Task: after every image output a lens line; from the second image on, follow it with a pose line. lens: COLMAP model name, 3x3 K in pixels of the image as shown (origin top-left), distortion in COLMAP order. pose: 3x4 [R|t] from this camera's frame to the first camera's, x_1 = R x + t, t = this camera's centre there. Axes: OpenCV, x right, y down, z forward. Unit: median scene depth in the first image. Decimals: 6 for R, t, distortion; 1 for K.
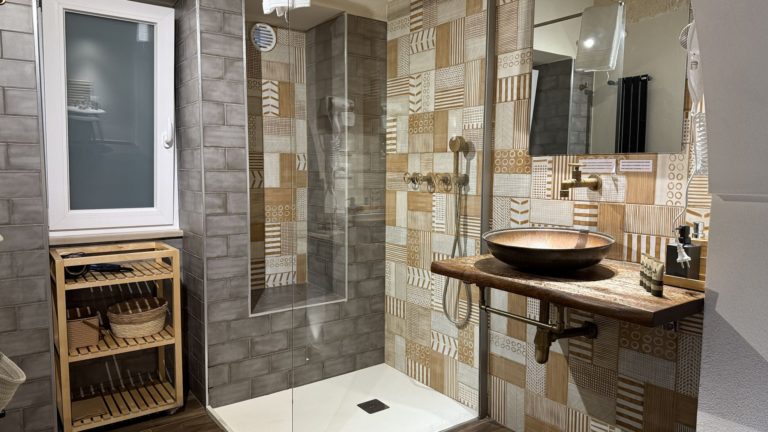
lens RADIAL K [[530.7, 0, 384.0], [0, 530.7, 216.0], [0, 0, 1]] dist [0.025408, -0.004536]
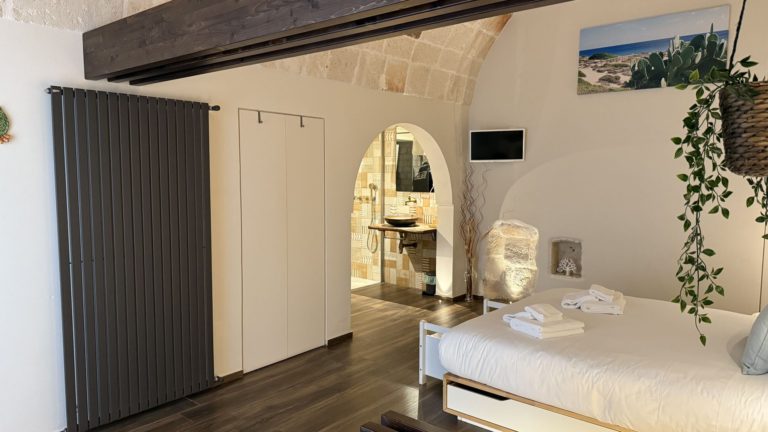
lens RADIAL K [[530.7, 0, 384.0], [0, 530.7, 216.0], [0, 0, 1]] dist [0.025408, -0.004536]
pose [[0.970197, -0.020863, 0.241419, -0.511326], [0.021738, 0.999763, -0.000961, 0.029208], [-0.241341, 0.006180, 0.970421, -1.860441]]
